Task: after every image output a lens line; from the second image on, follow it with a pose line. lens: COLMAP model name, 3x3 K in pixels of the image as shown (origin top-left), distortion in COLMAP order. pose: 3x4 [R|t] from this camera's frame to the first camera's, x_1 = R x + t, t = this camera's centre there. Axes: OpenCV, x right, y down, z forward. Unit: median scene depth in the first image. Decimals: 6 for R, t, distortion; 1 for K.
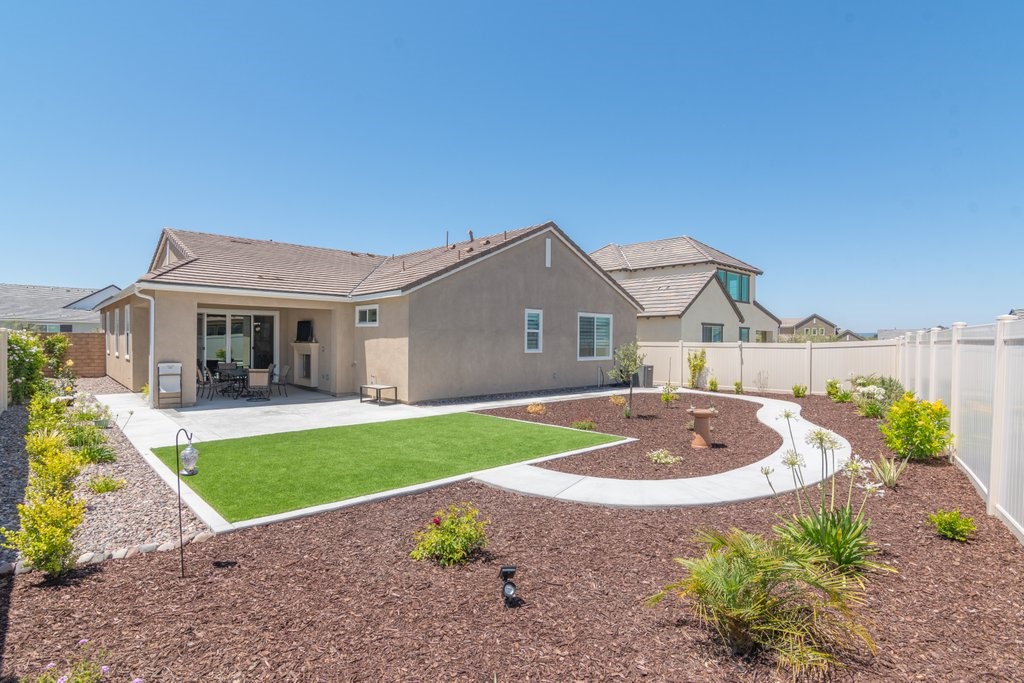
lens RADIAL K [[490.1, 0, 509.0], [0, 490.1, 344.7], [0, 0, 1]] dist [-0.001318, -0.000166]
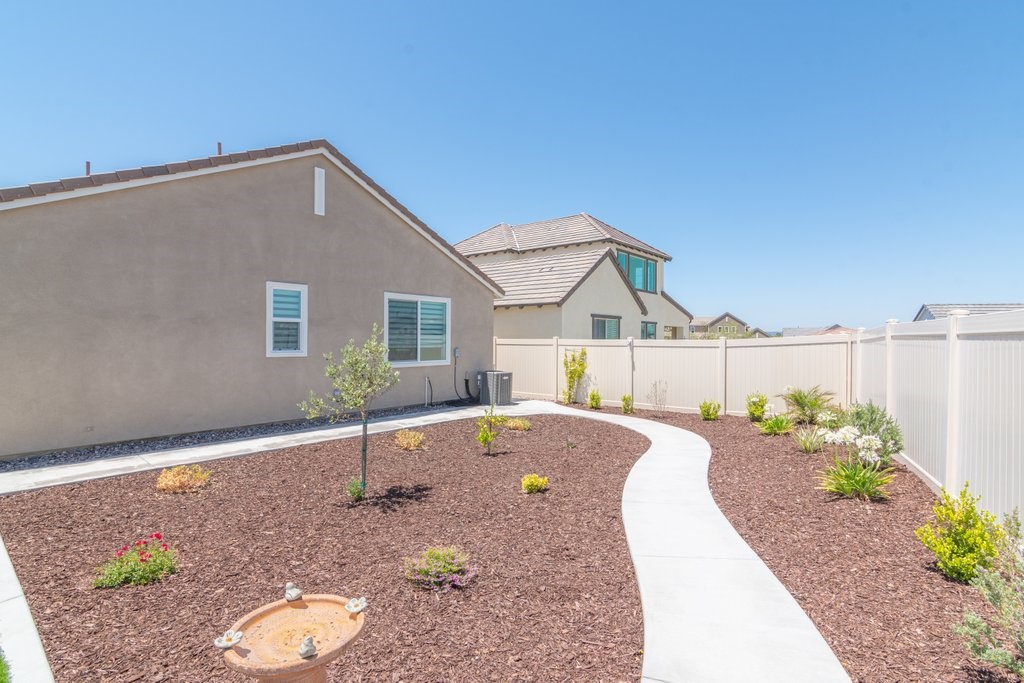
lens RADIAL K [[462.6, 0, 512.0], [0, 462.6, 341.5], [0, 0, 1]] dist [0.002464, 0.000153]
pose [[0.992281, -0.002338, 0.123991, 0.208127], [0.002730, 0.999992, -0.002994, 0.000449], [-0.123983, 0.003309, 0.992279, 0.342184]]
